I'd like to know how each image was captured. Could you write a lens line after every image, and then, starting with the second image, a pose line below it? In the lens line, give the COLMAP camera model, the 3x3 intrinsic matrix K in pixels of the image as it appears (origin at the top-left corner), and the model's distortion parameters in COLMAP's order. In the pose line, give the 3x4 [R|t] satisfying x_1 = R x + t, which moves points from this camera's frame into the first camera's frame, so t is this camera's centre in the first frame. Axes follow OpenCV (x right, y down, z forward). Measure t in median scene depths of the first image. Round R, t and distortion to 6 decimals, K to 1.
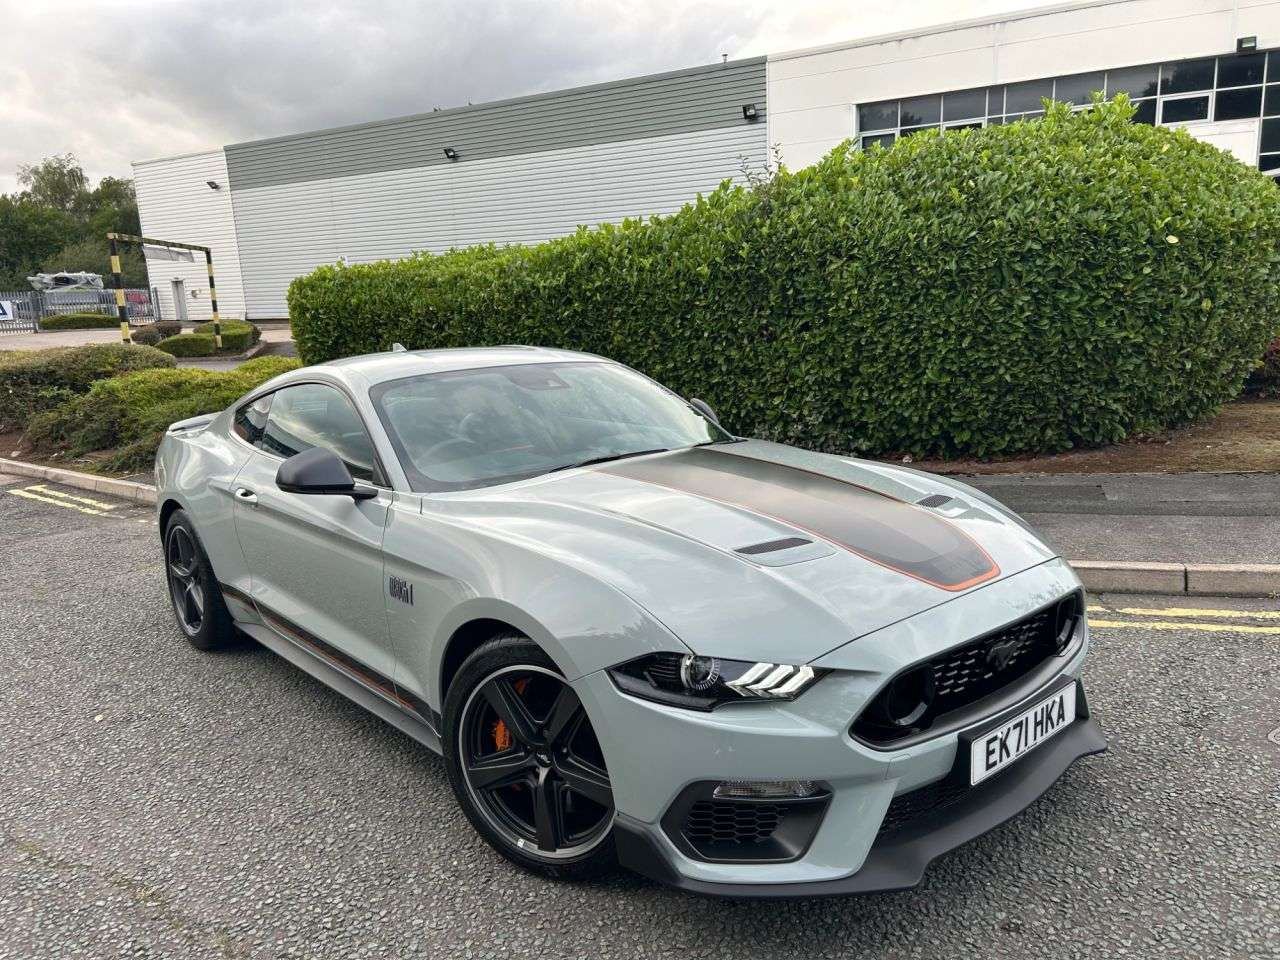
lens RADIAL K [[961.3, 0, 628.3], [0, 961.3, 497.2], [0, 0, 1]] dist [0.056341, -0.058208]
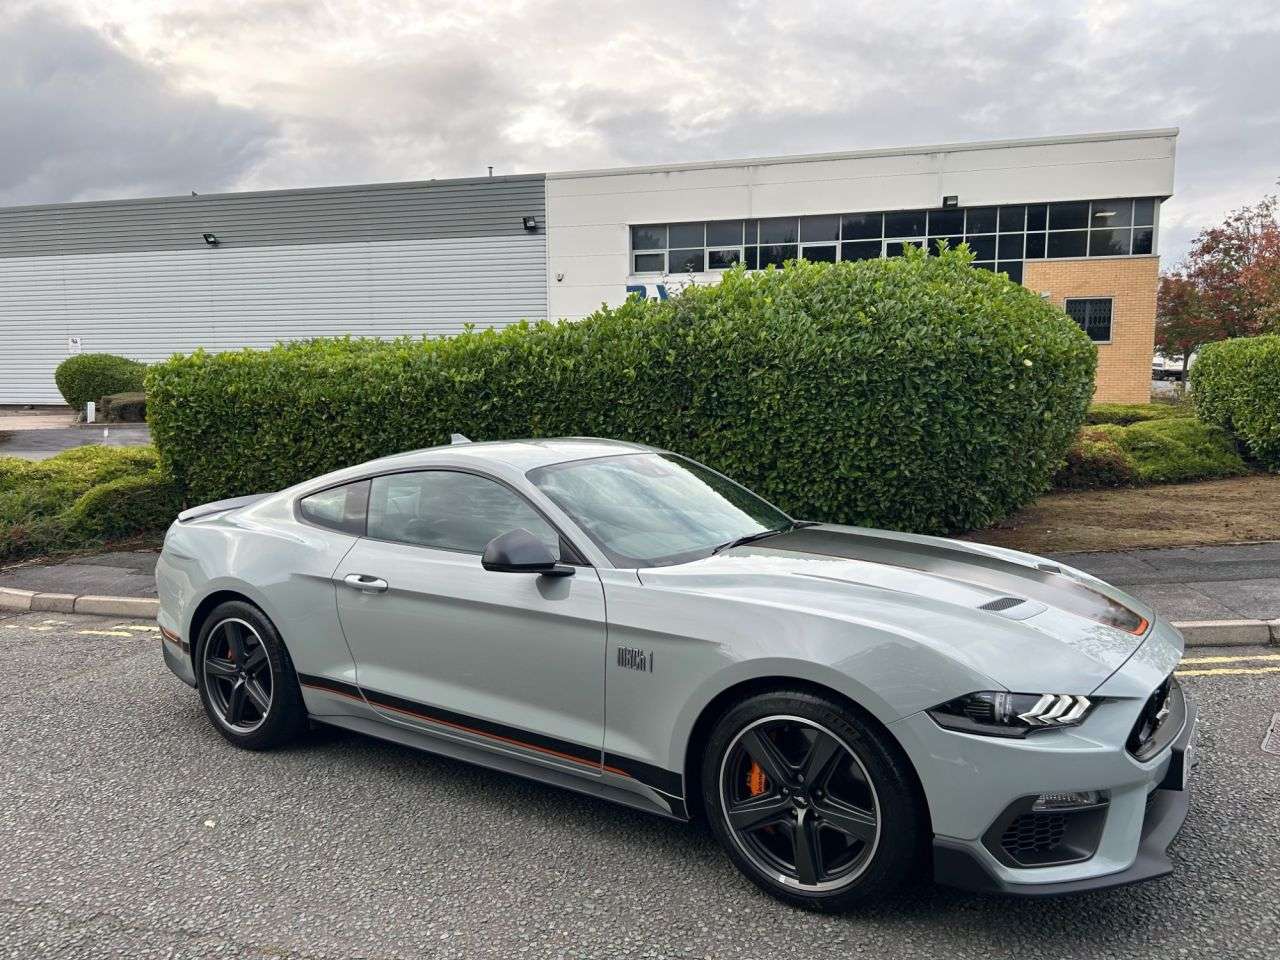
lens RADIAL K [[961.3, 0, 630.7], [0, 961.3, 497.6], [0, 0, 1]] dist [0.056341, -0.058208]
pose [[0.963794, 0.001023, 0.266645, -0.230746], [0.025369, 0.995105, -0.095516, 0.008249], [-0.265437, 0.098823, 0.959050, -0.022092]]
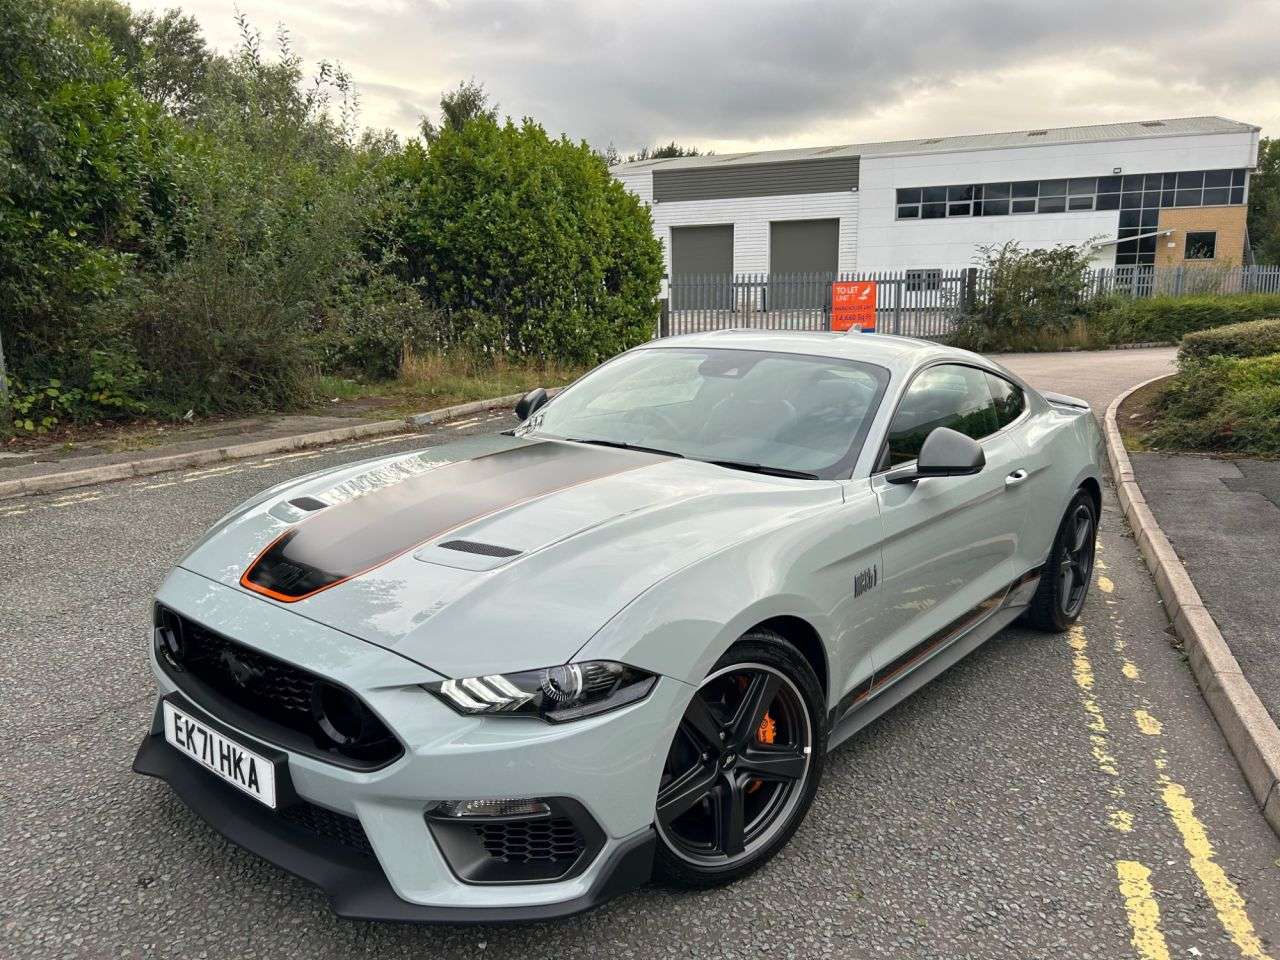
lens RADIAL K [[964.5, 0, 628.7], [0, 964.5, 473.8], [0, 0, 1]] dist [0.050263, -0.052482]
pose [[0.164016, 0.221895, -0.961177, 0.484612], [-0.210008, 0.959890, 0.185762, -0.102424], [0.963844, 0.171387, 0.204037, 0.418020]]
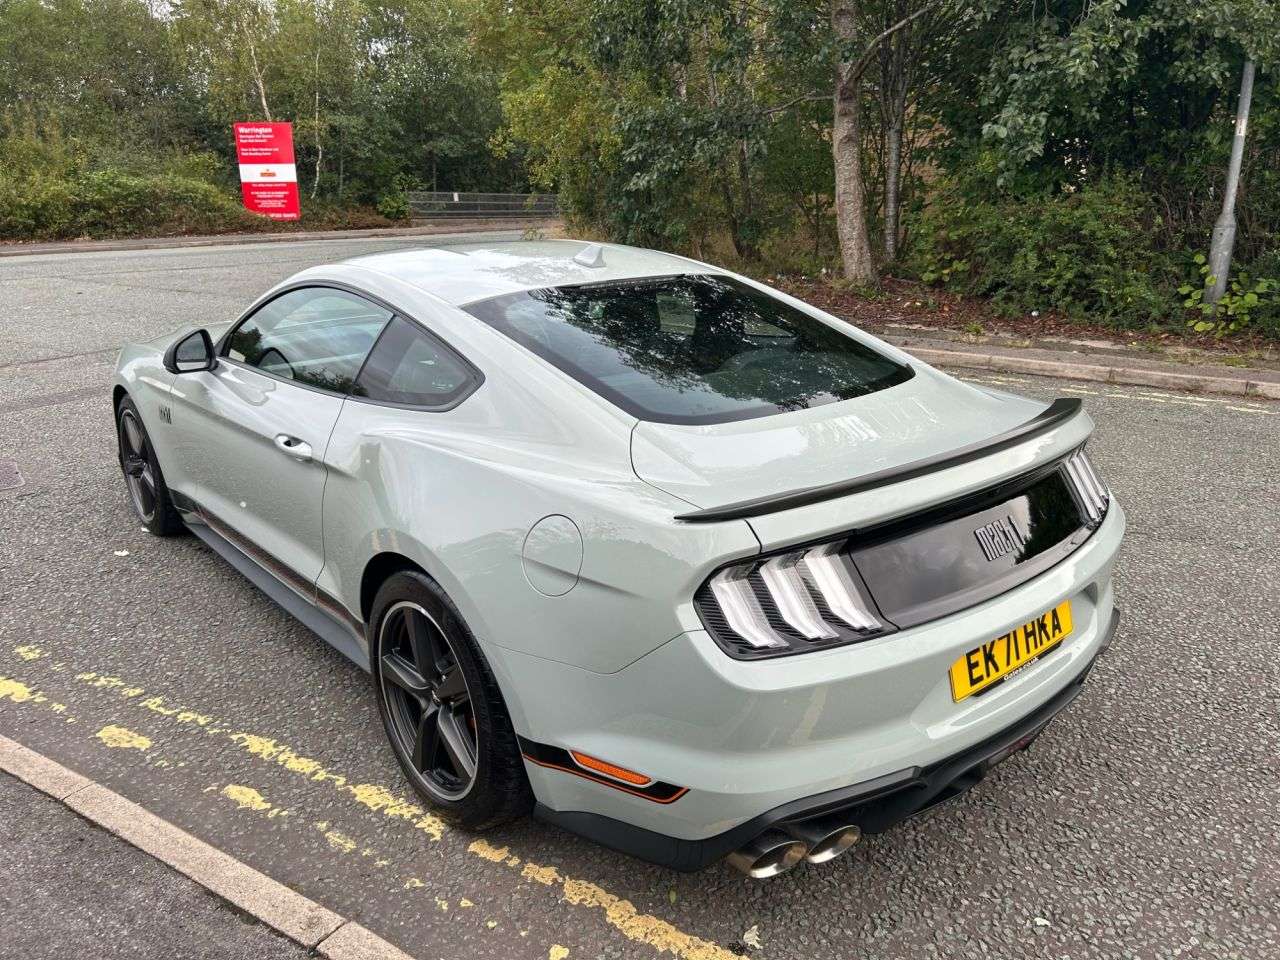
lens RADIAL K [[961.3, 0, 635.3], [0, 961.3, 481.6], [0, 0, 1]] dist [0.056341, -0.058208]
pose [[-0.998719, 0.045687, 0.021772, -0.189387], [0.050543, 0.878307, 0.475418, -0.228651], [0.002597, 0.475909, -0.879491, 1.146937]]
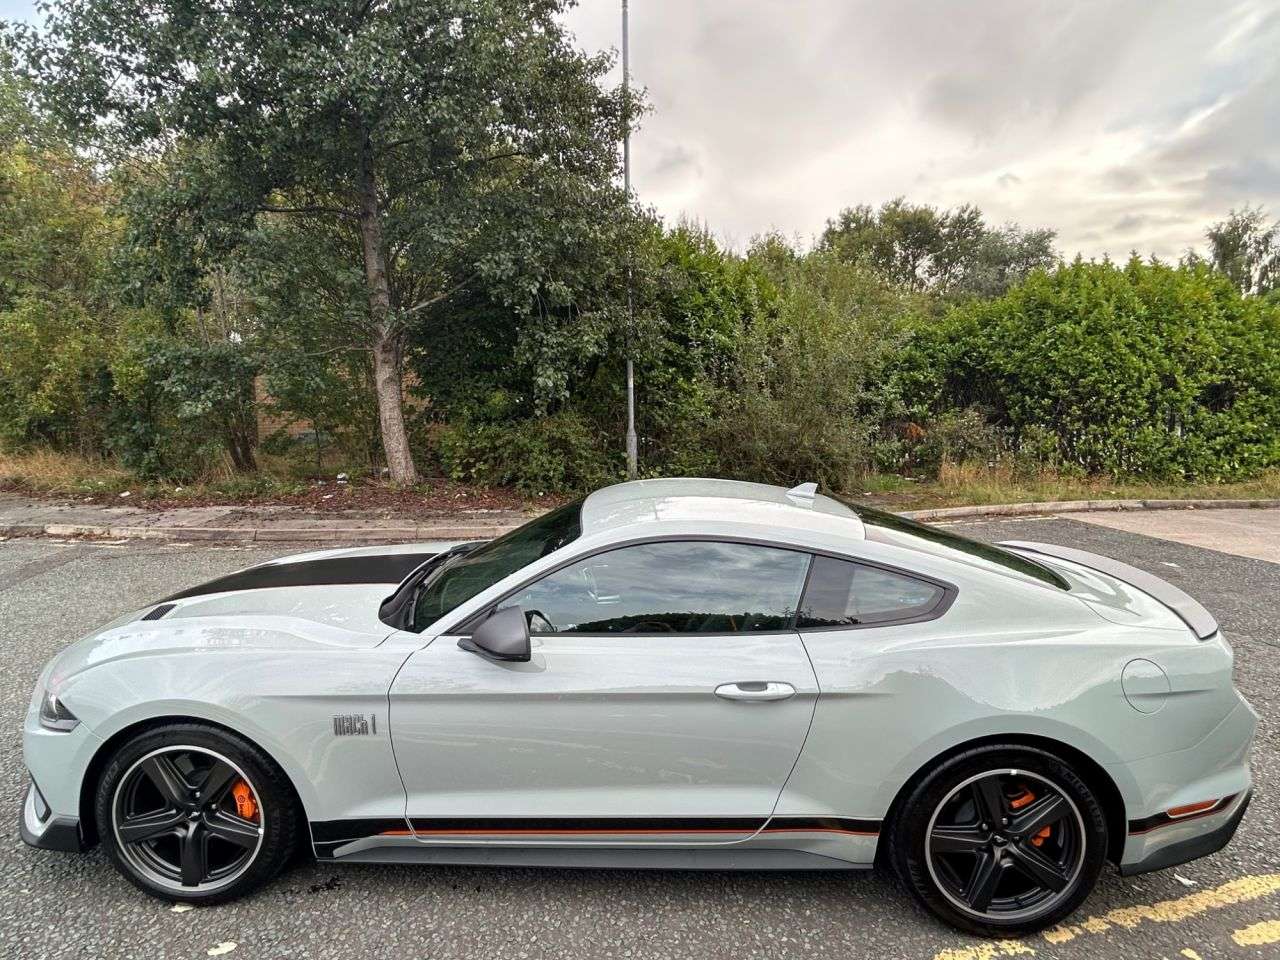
lens RADIAL K [[699.0, 0, 636.7], [0, 699.0, 470.8], [0, 0, 1]] dist [-0.007975, 0.004468]
pose [[-0.669973, 0.119528, -0.732700, 0.249021], [-0.119214, 0.956823, 0.265098, -0.228294], [0.732752, 0.264957, -0.626796, 0.896402]]
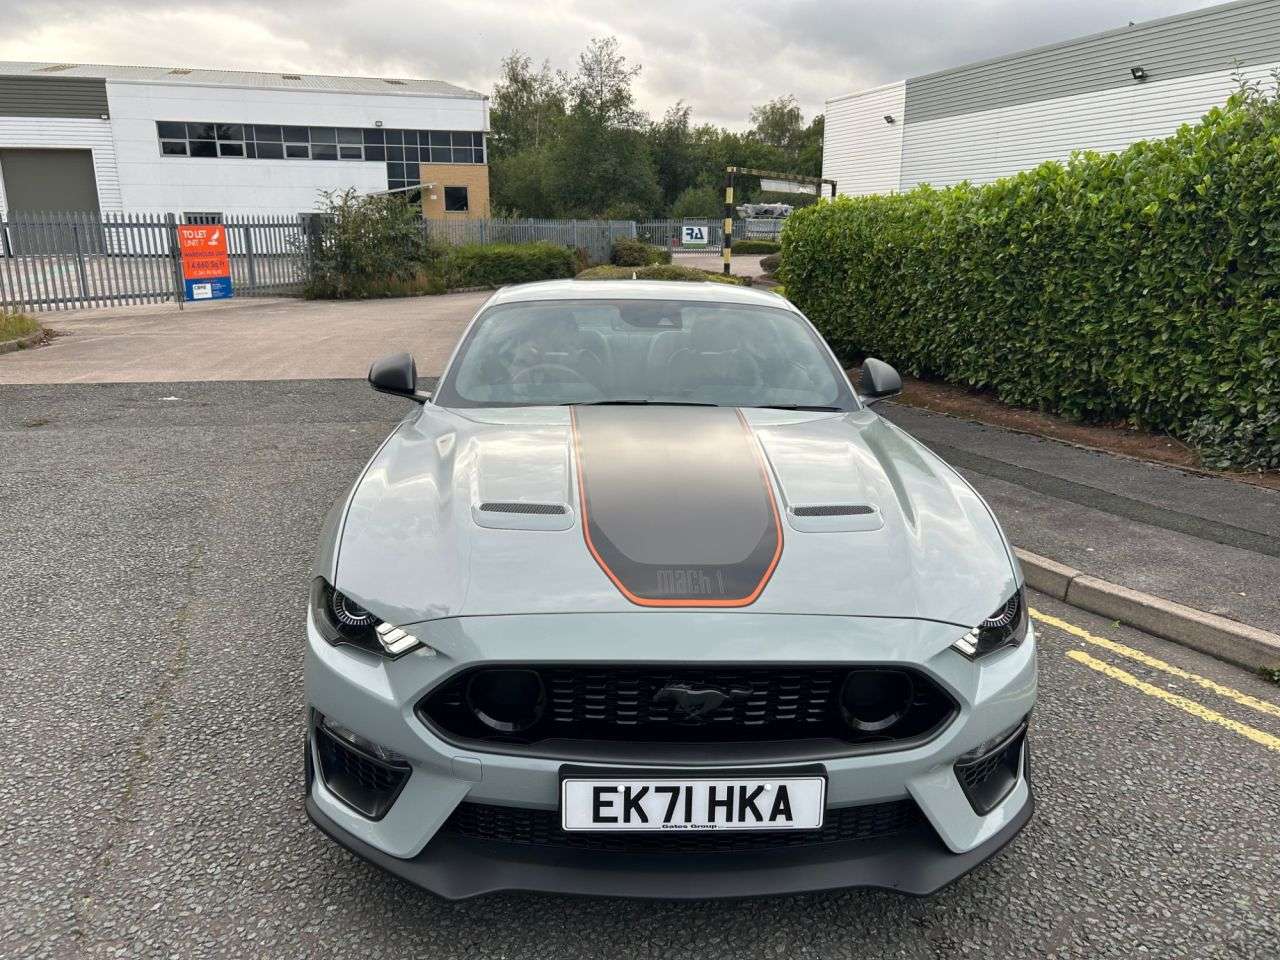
lens RADIAL K [[964.5, 0, 633.4], [0, 964.5, 488.1], [0, 0, 1]] dist [0.050263, -0.052482]
pose [[0.785820, 0.197634, -0.586027, 0.284007], [-0.166290, 0.980191, 0.107580, -0.030824], [0.595679, 0.012911, 0.803118, 0.123340]]
